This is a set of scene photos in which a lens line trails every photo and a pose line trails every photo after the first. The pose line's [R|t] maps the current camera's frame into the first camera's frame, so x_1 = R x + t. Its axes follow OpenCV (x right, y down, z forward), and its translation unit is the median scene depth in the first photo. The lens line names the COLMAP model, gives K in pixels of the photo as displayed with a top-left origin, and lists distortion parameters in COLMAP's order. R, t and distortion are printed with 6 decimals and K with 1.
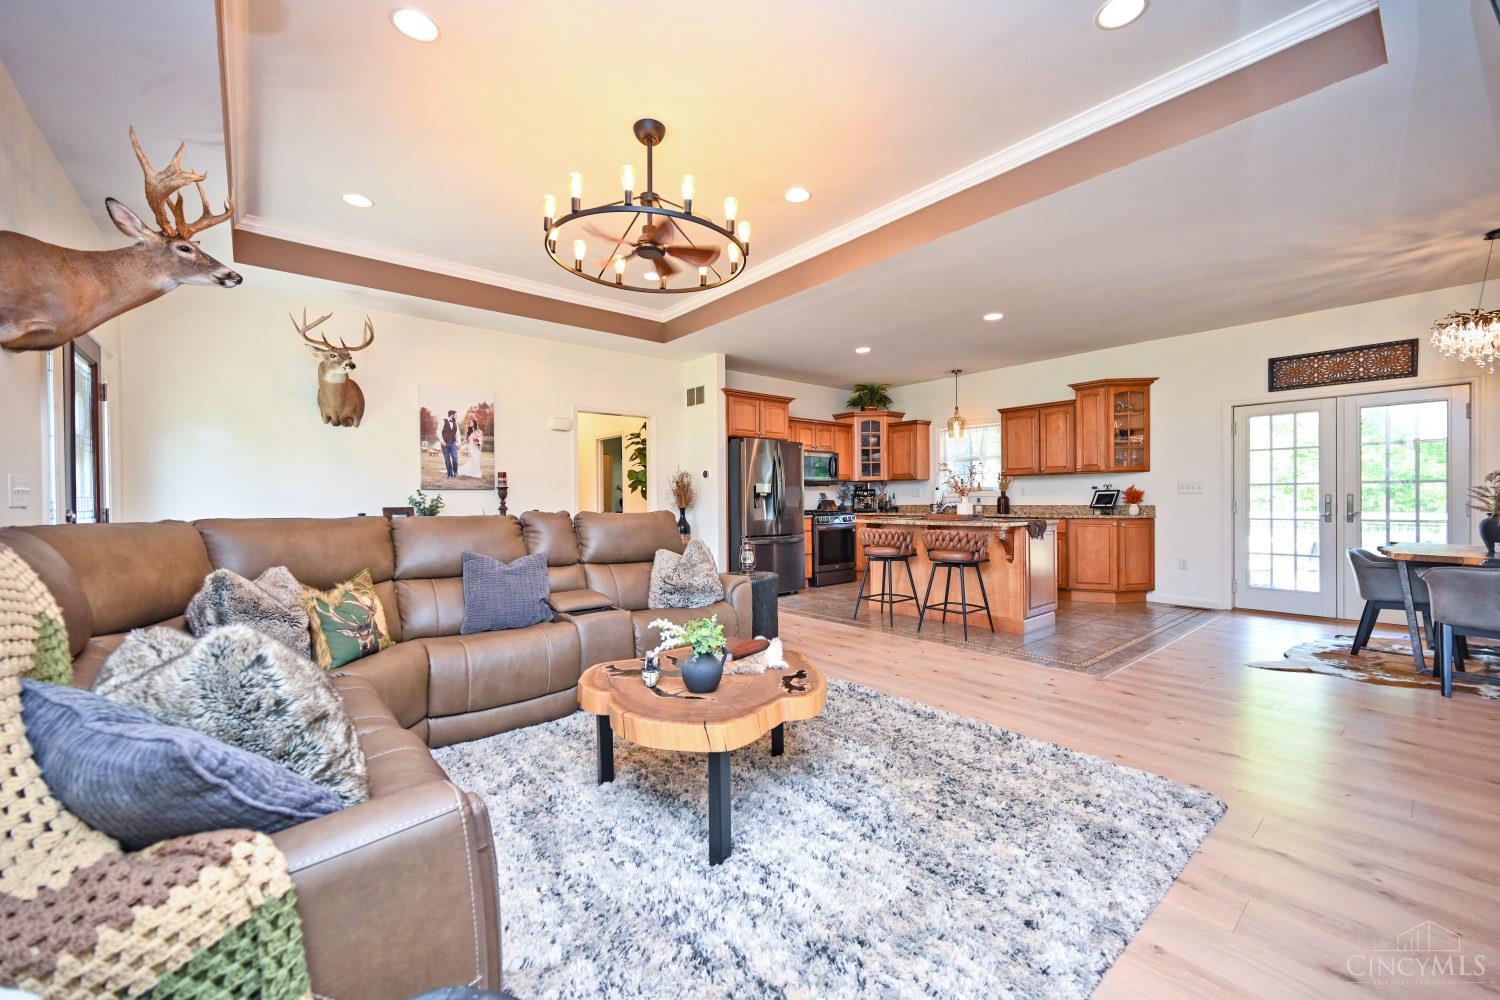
lens RADIAL K [[588.6, 0, 752.6], [0, 588.6, 503.2], [0, 0, 1]] dist [0.000222, 0.000105]
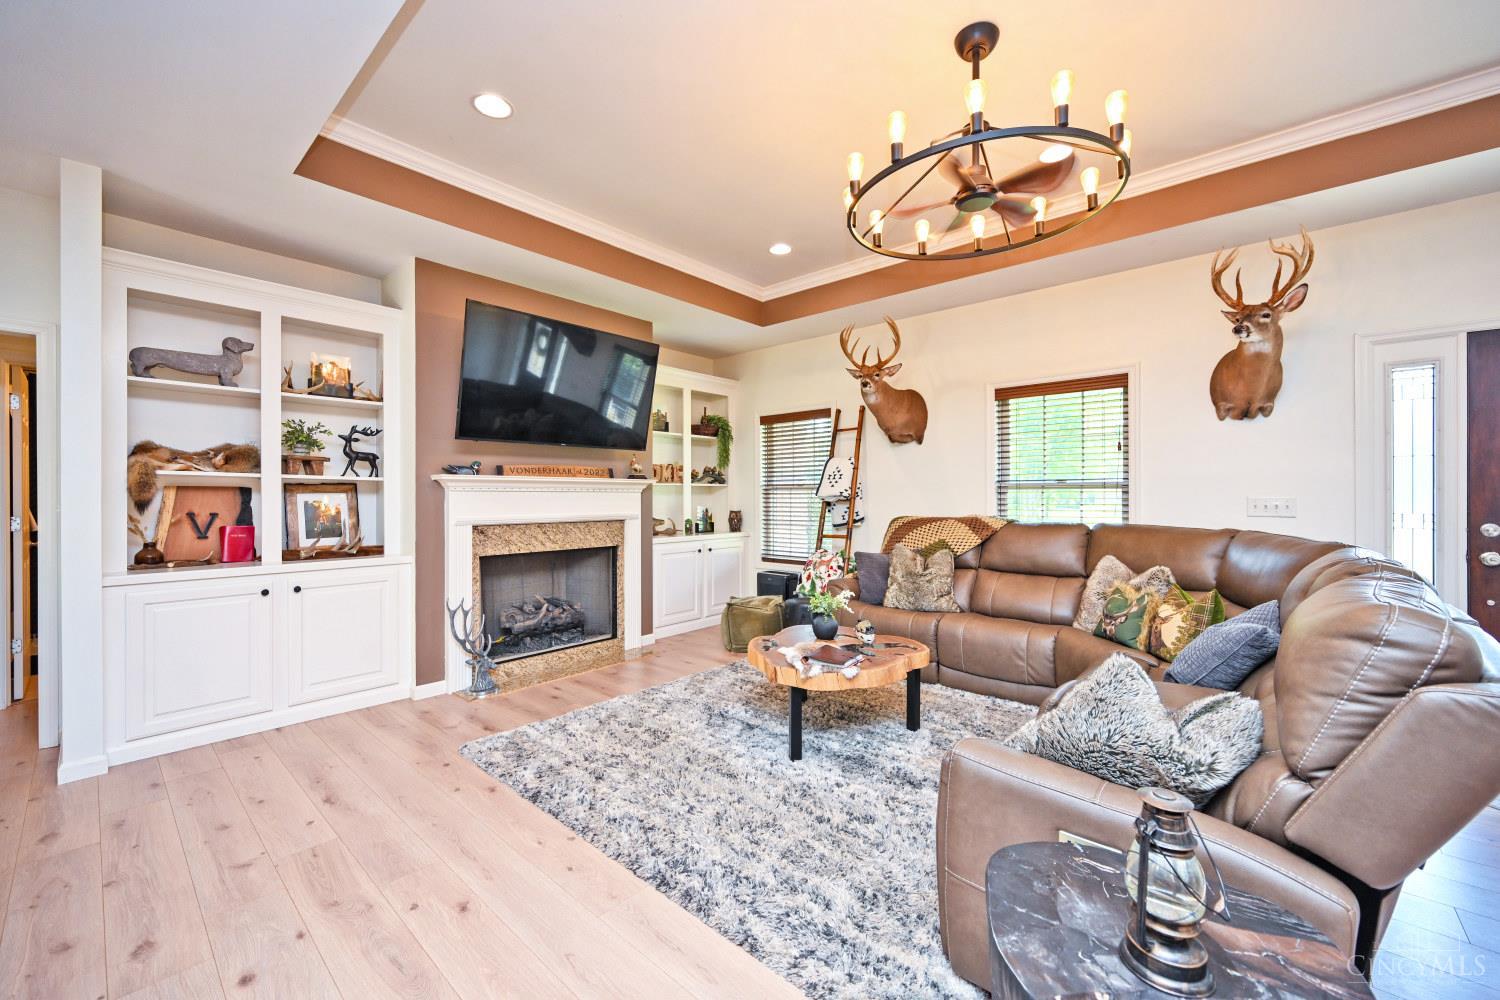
lens RADIAL K [[589.8, 0, 754.2], [0, 589.8, 496.0], [0, 0, 1]] dist [-0.001338, 0.000011]
pose [[-0.988940, 0.010783, -0.147921, 0.124327], [0.009410, 0.999906, 0.009979, -0.031298], [0.148014, 0.008477, -0.988949, 0.941812]]
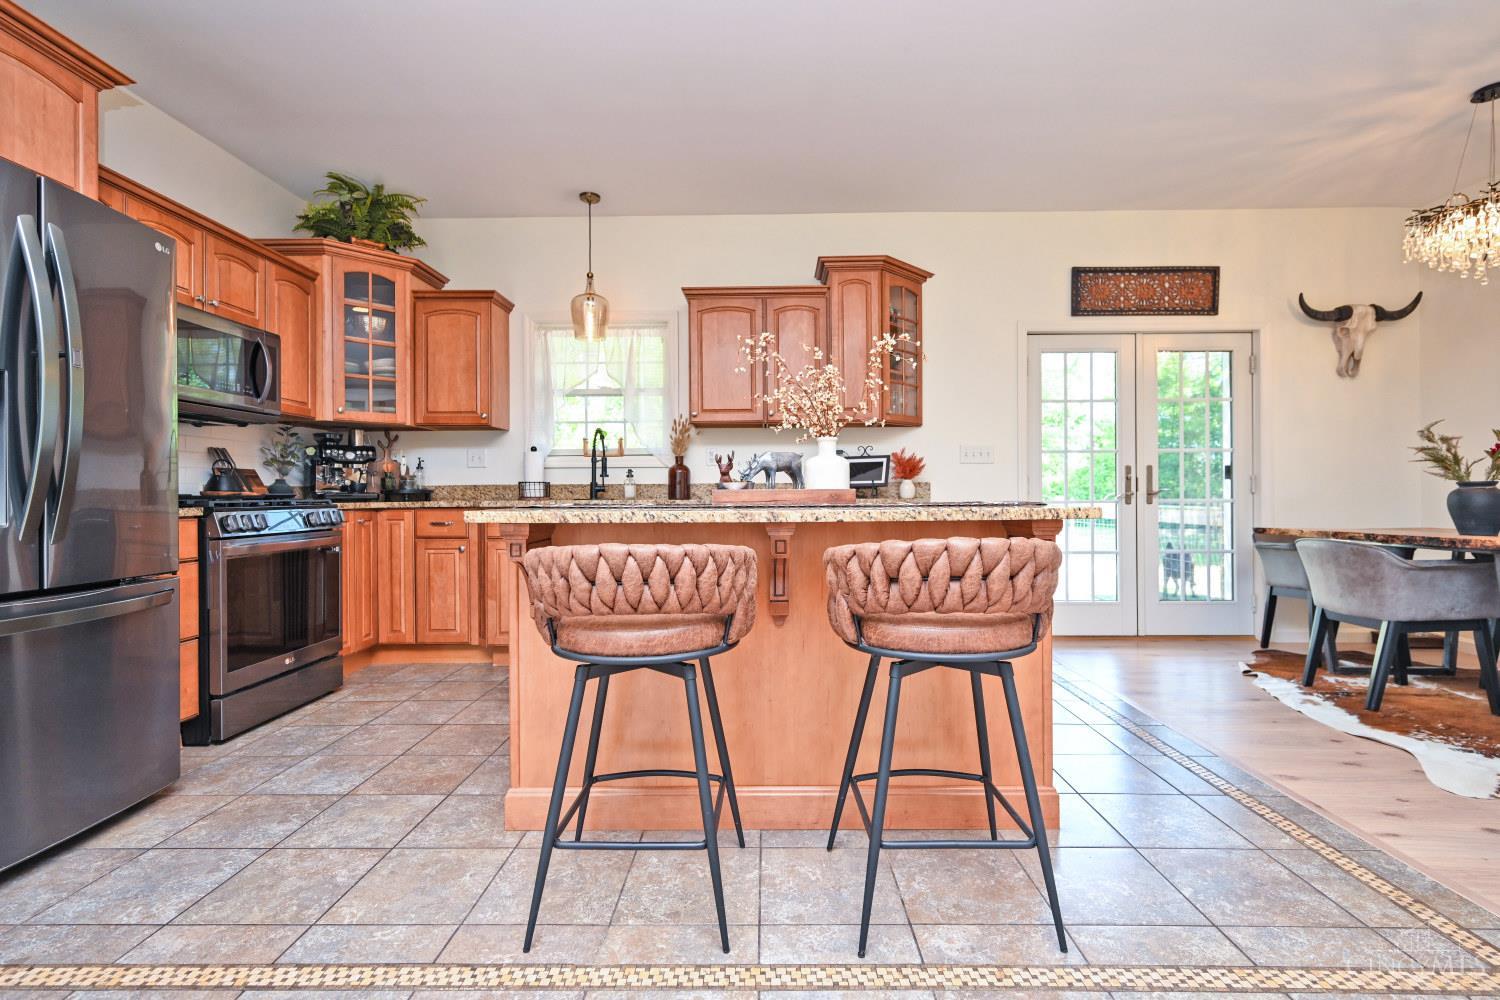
lens RADIAL K [[686.9, 0, 753.8], [0, 686.9, 494.6], [0, 0, 1]] dist [0.001788, -0.000133]
pose [[0.658513, 0.003374, 0.752562, 0.030933], [0.004264, 0.999957, -0.008213, 0.023976], [-0.752558, 0.008617, 0.658470, 0.747789]]
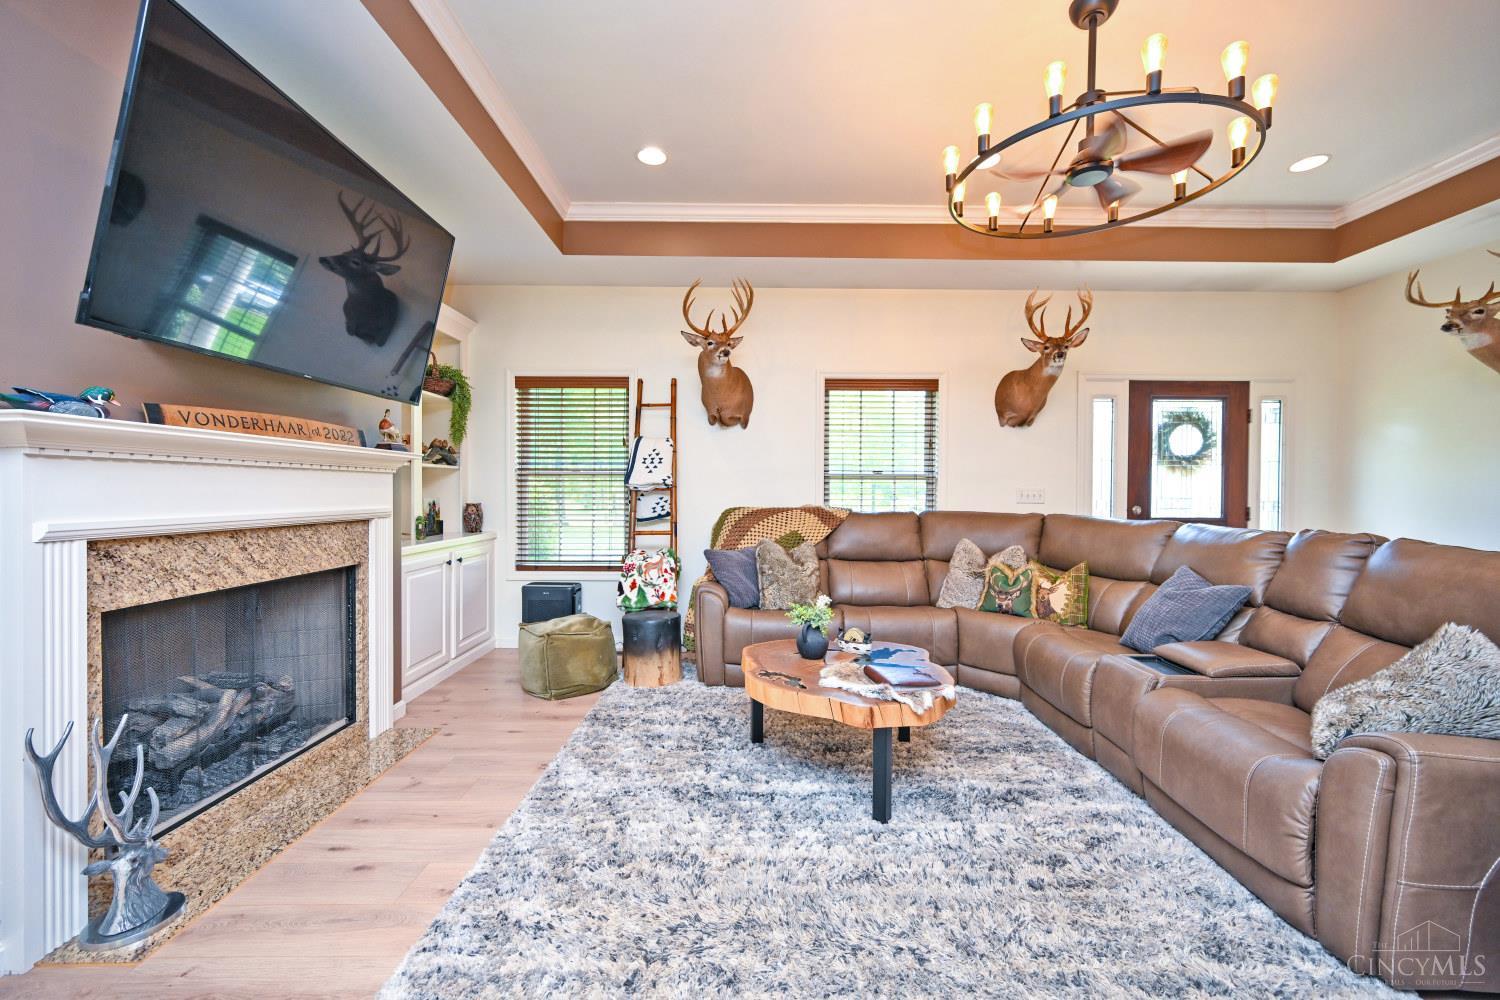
lens RADIAL K [[590.9, 0, 751.3], [0, 590.9, 497.4], [0, 0, 1]] dist [0.000877, 0.000123]
pose [[-0.645463, 0.014024, -0.763662, 0.363961], [-0.007286, 0.999673, 0.024516, -0.023231], [0.763756, 0.021388, -0.645150, 0.638180]]
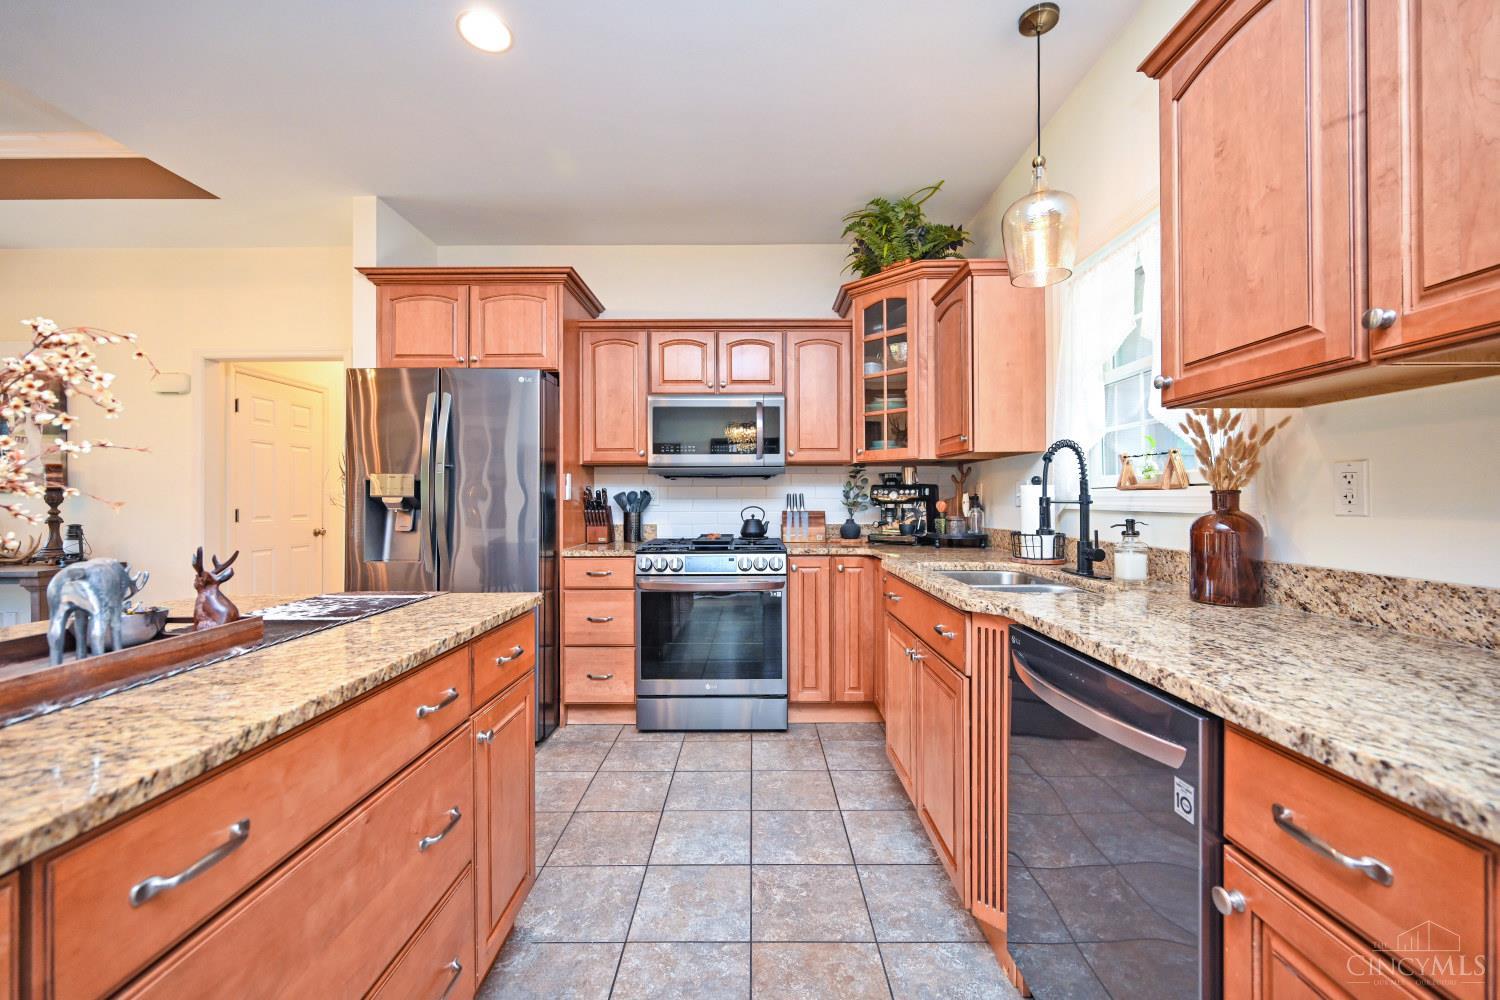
lens RADIAL K [[597.9, 0, 750.9], [0, 597.9, 496.2], [0, 0, 1]] dist [0.002242, 0.000263]
pose [[0.760519, 0.003616, -0.649305, 0.577529], [-0.007099, 0.999971, -0.002746, -0.021456], [0.649277, 0.006698, 0.760523, 0.995068]]
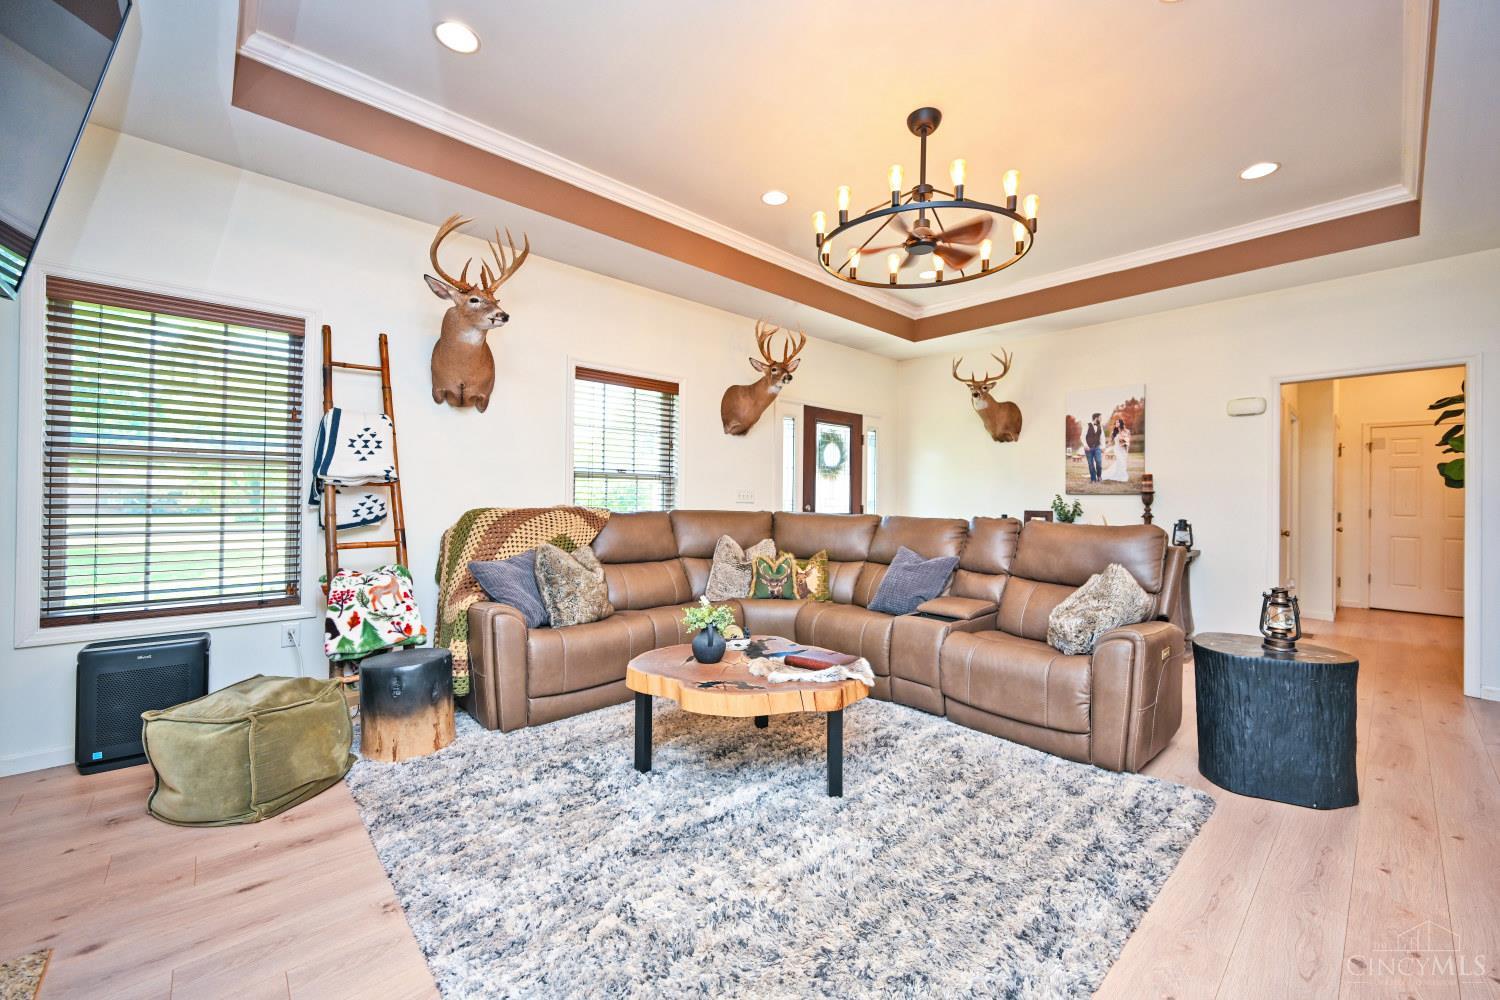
lens RADIAL K [[592.2, 0, 758.0], [0, 592.2, 495.3], [0, 0, 1]] dist [0.002720, -0.000037]
pose [[0.044798, 0.003198, -0.998991, 0.425524], [-0.020557, 0.999786, 0.002278, -0.012247], [0.998785, 0.020434, 0.044854, 0.384866]]
